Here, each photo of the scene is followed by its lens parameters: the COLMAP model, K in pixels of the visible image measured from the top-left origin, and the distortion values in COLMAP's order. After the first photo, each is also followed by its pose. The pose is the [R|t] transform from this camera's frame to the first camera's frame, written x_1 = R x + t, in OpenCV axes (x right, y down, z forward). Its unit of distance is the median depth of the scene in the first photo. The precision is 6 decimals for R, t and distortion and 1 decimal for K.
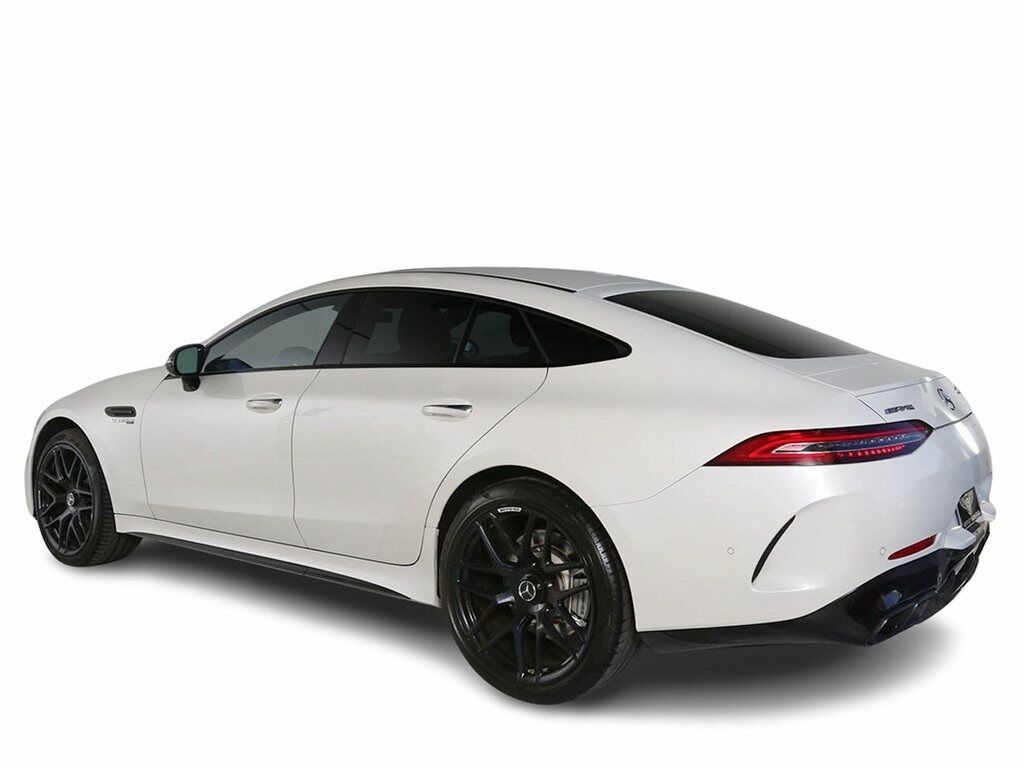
lens RADIAL K [[784.1, 0, 517.2], [0, 784.1, 377.5], [0, 0, 1]] dist [-0.026963, 0.016103]
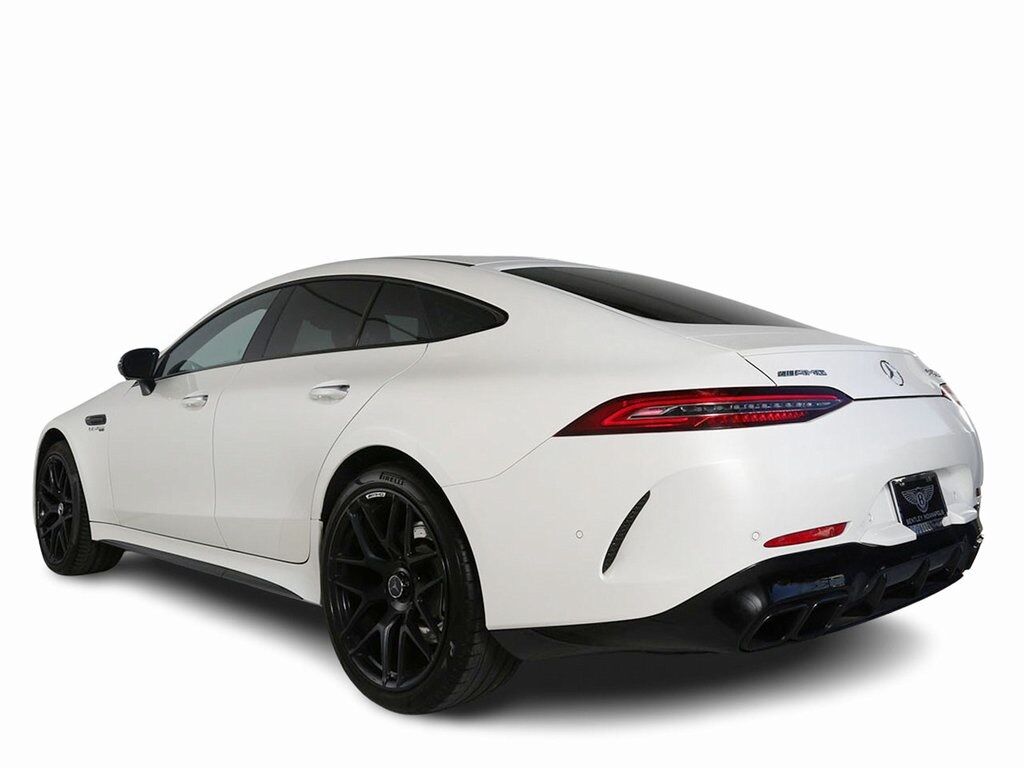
lens RADIAL K [[784.1, 0, 518.7], [0, 784.1, 388.8], [0, 0, 1]] dist [-0.026963, 0.016103]
pose [[0.990184, -0.009927, -0.139420, 0.251049], [0.002711, 0.998651, -0.051852, 0.082388], [0.139746, 0.050965, 0.988875, 0.104955]]
